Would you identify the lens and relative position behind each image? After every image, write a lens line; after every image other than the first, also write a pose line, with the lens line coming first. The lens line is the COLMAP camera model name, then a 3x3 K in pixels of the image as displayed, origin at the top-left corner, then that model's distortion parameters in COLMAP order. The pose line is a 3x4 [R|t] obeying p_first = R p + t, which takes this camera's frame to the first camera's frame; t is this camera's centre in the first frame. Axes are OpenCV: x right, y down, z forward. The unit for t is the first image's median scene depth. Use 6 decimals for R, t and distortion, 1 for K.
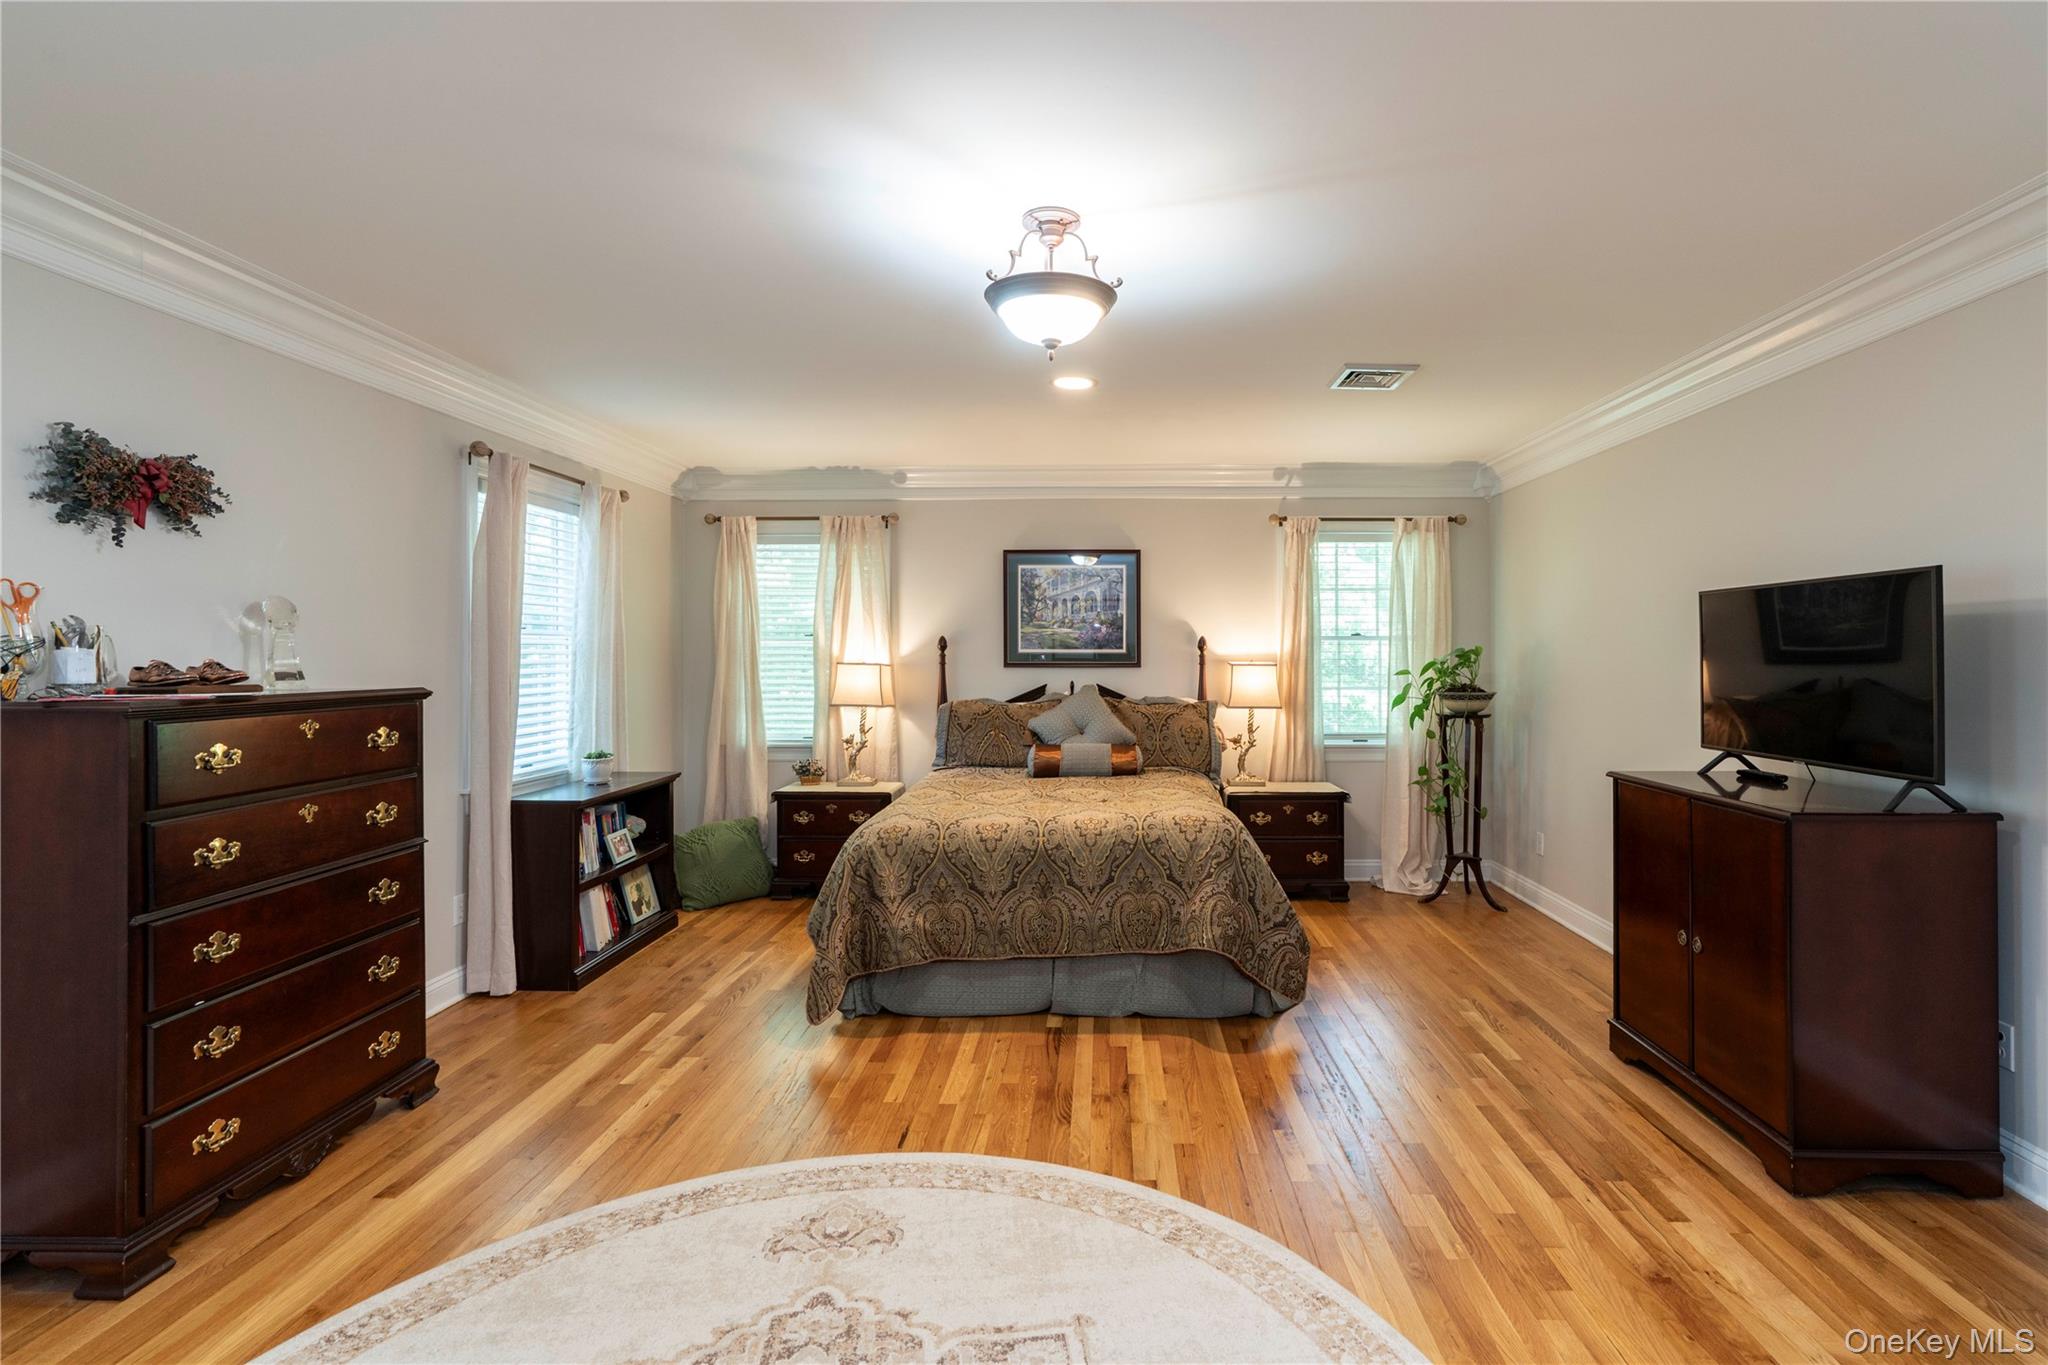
lens RADIAL K [[926.8, 0, 1073.1], [0, 926.8, 653.9], [0, 0, 1]] dist [-0.012439, 0.006562]
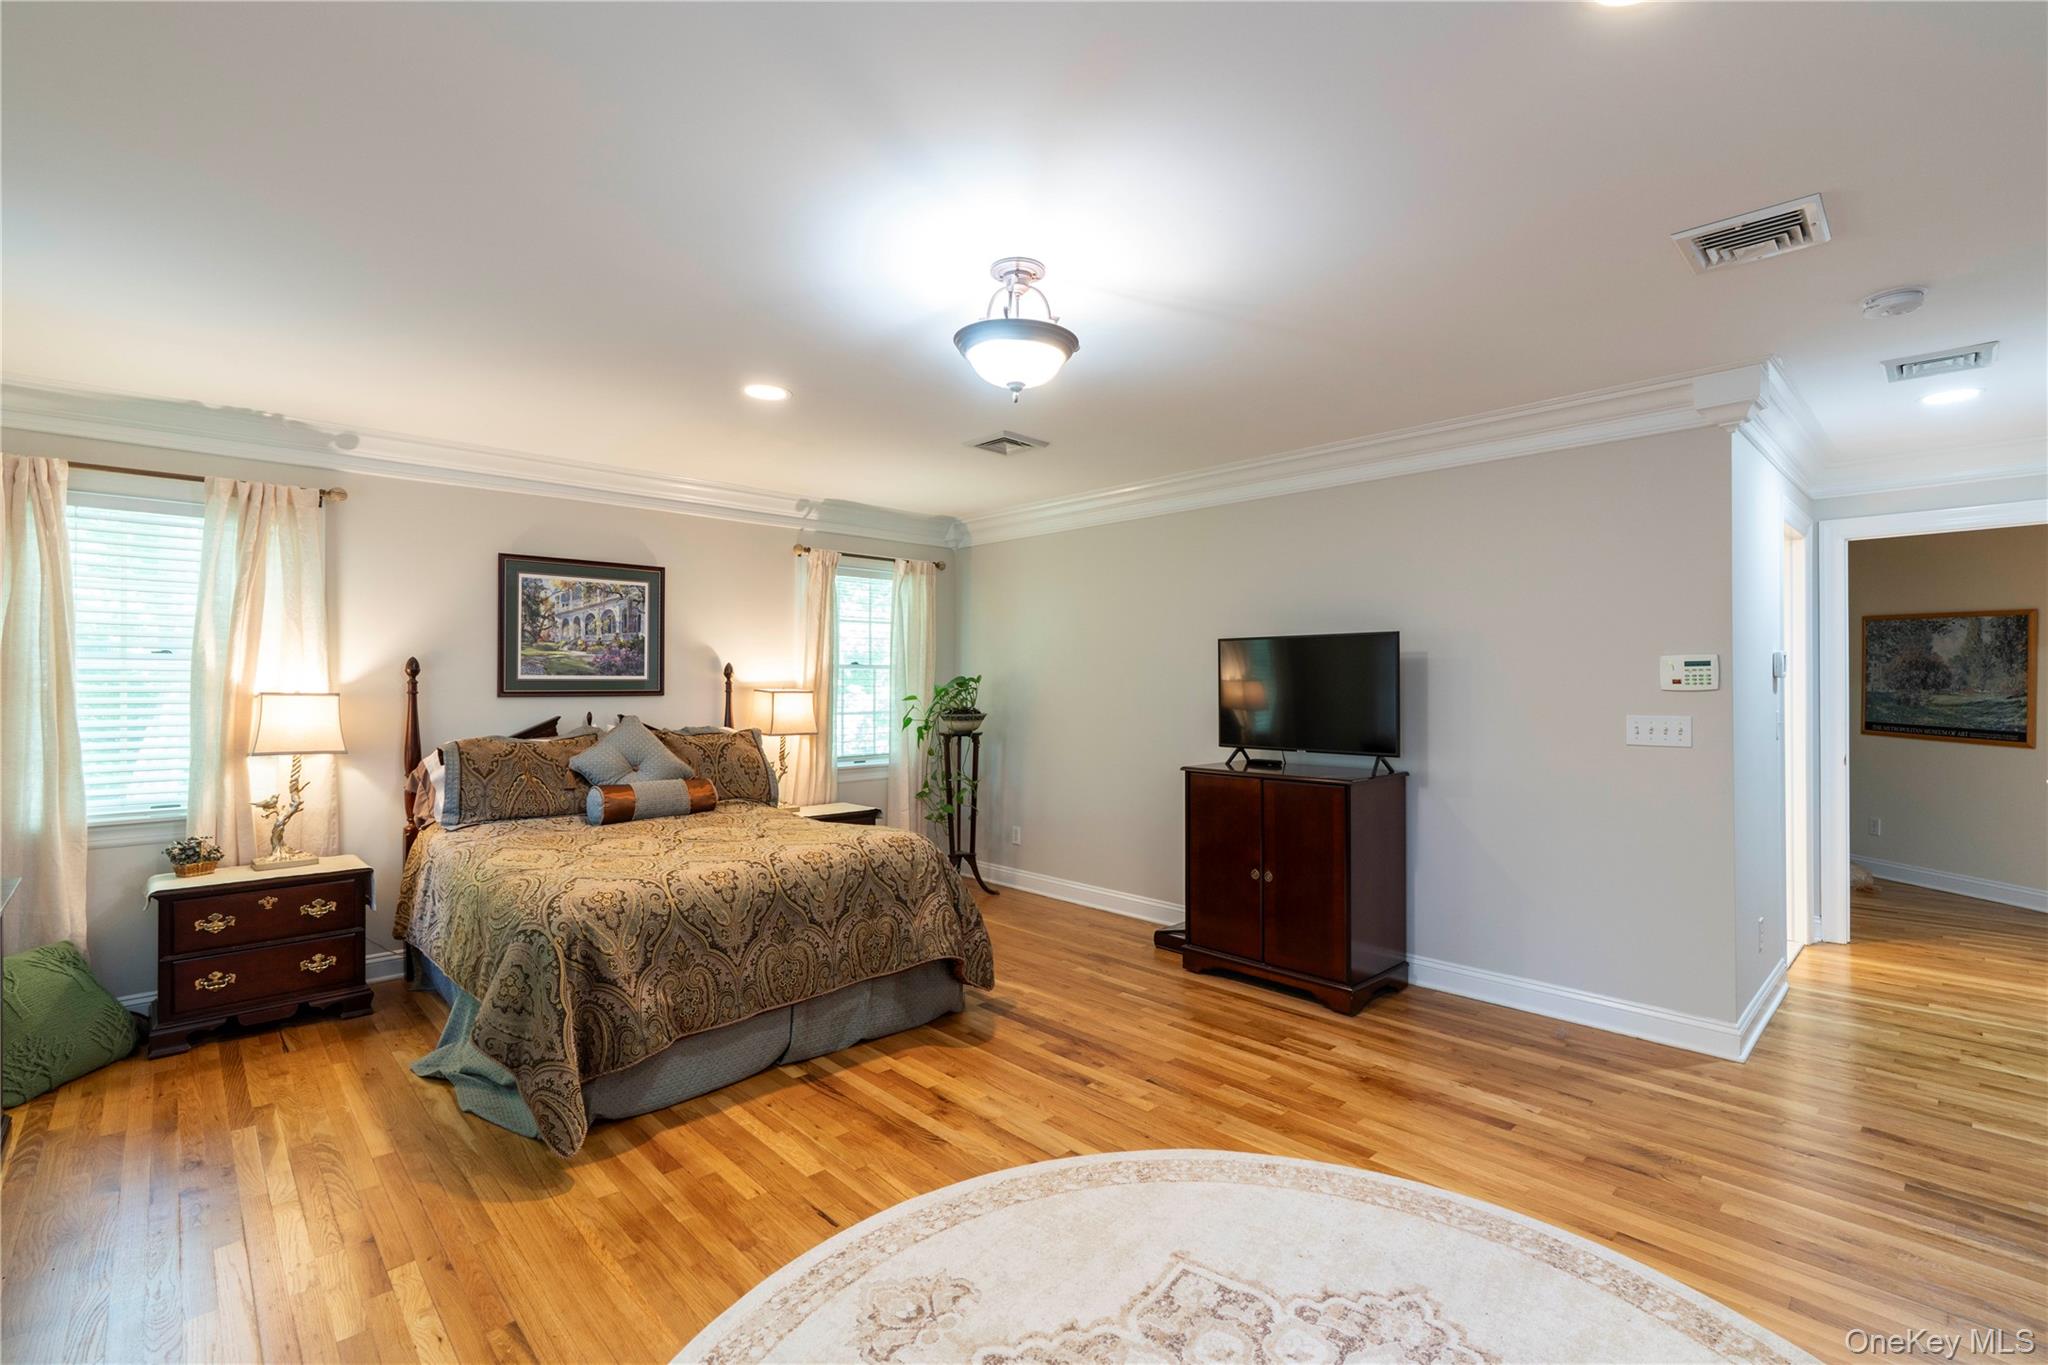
lens RADIAL K [[926.8, 0, 1007.9], [0, 926.8, 678.0], [0, 0, 1]] dist [-0.012439, 0.006562]
pose [[0.712473, 0.004128, 0.701688, -0.525393], [-0.001498, 0.999989, -0.004362, 0.000867], [-0.701698, 0.002056, 0.712471, 0.175812]]
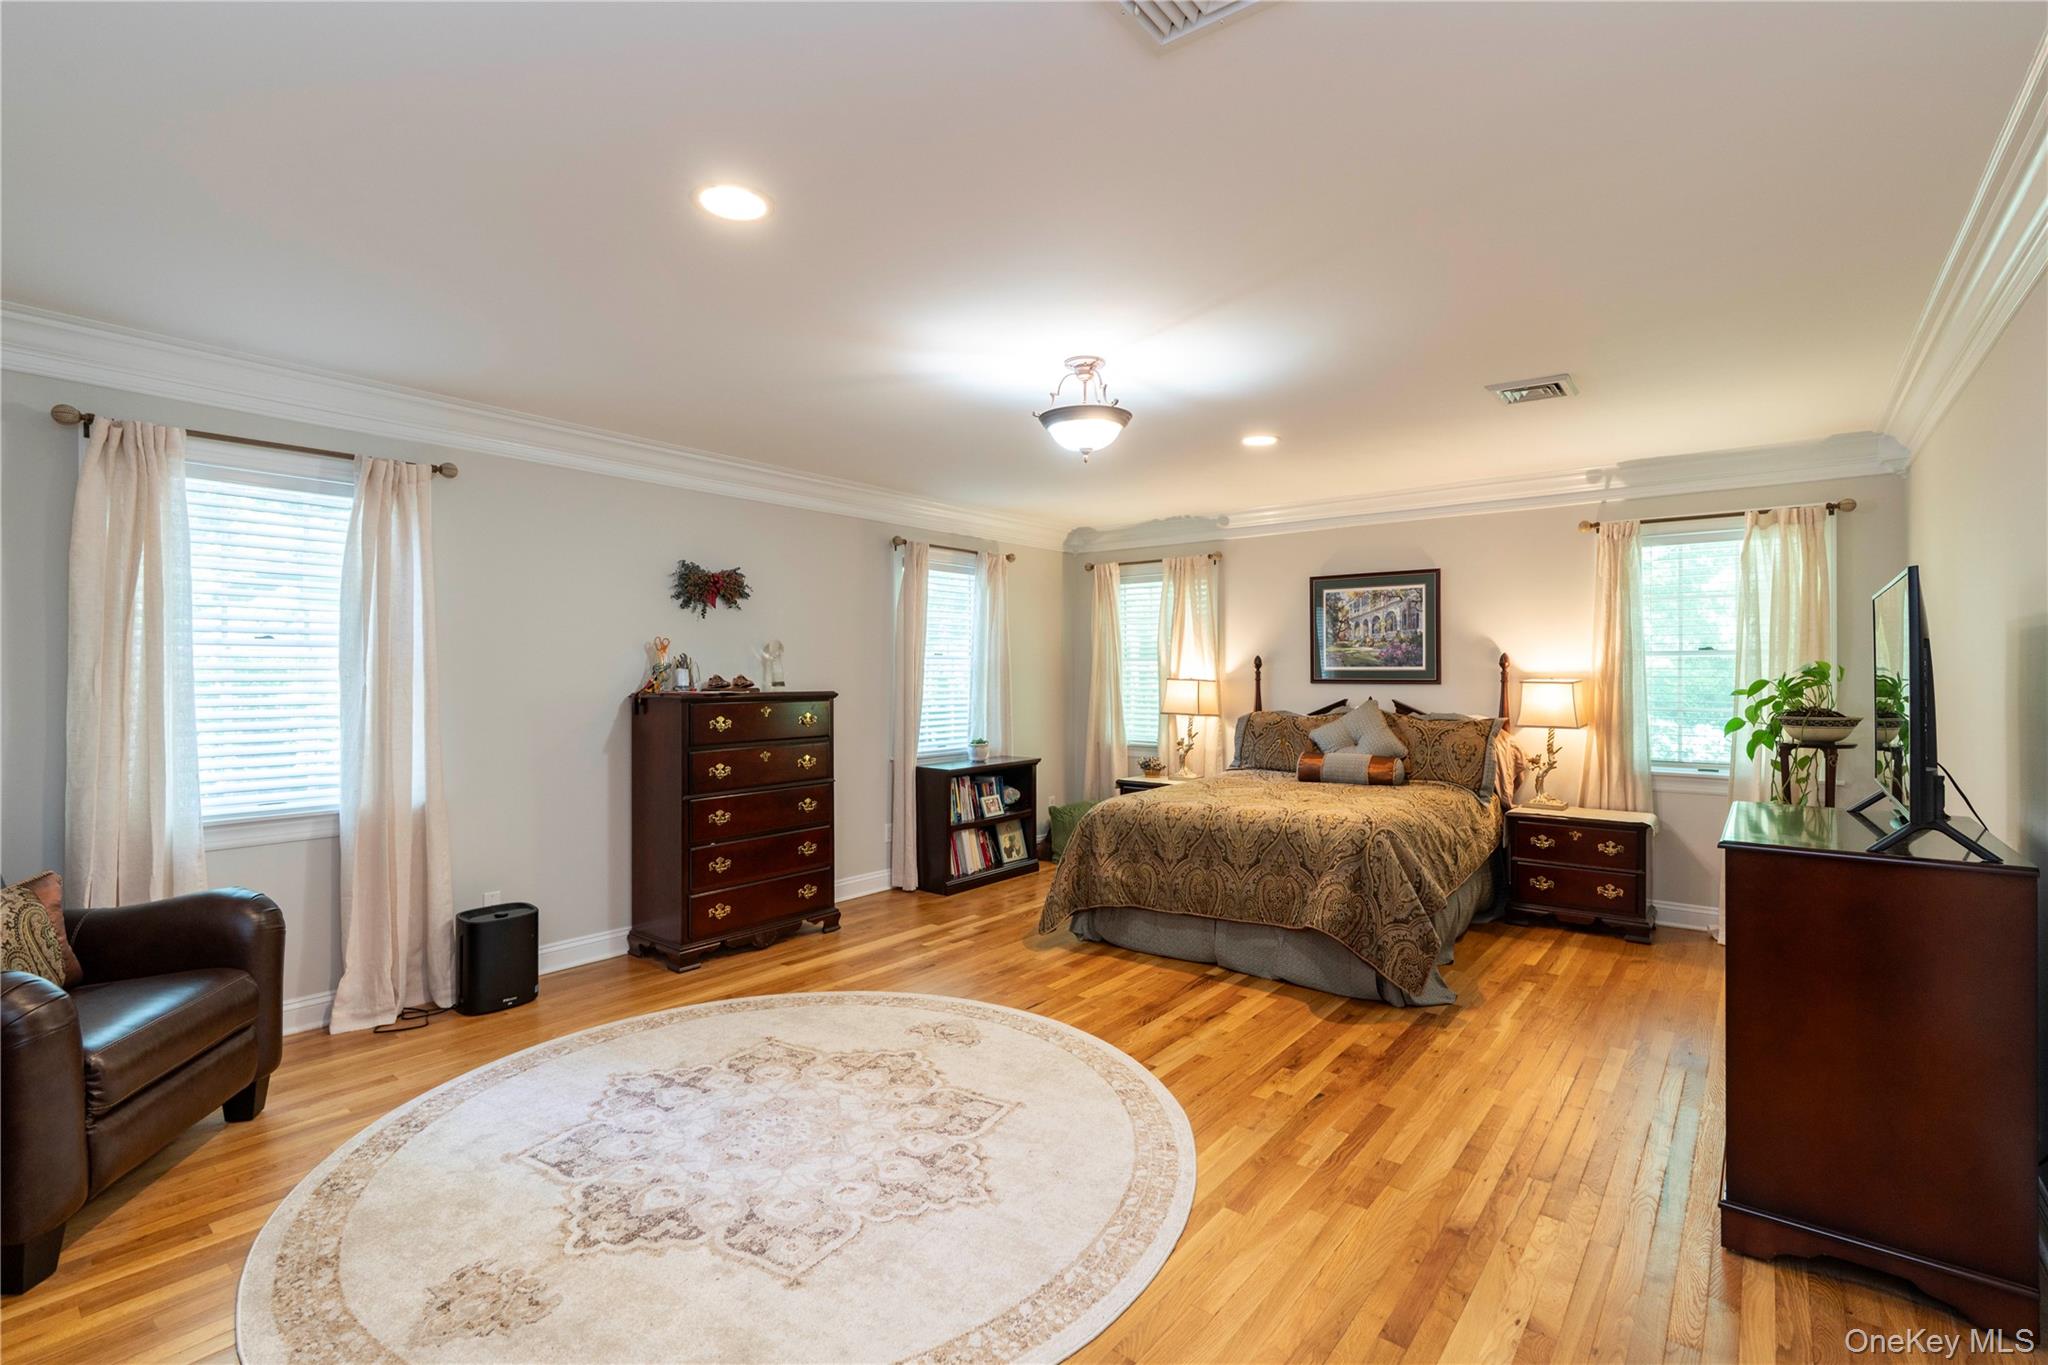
lens RADIAL K [[926.8, 0, 1040.2], [0, 926.8, 673.6], [0, 0, 1]] dist [-0.012439, 0.006562]
pose [[0.794808, 0.000588, -0.606861, 0.536935], [0.001036, 0.999997, 0.002325, 0.000097], [0.606860, -0.002477, 0.794805, -0.112464]]
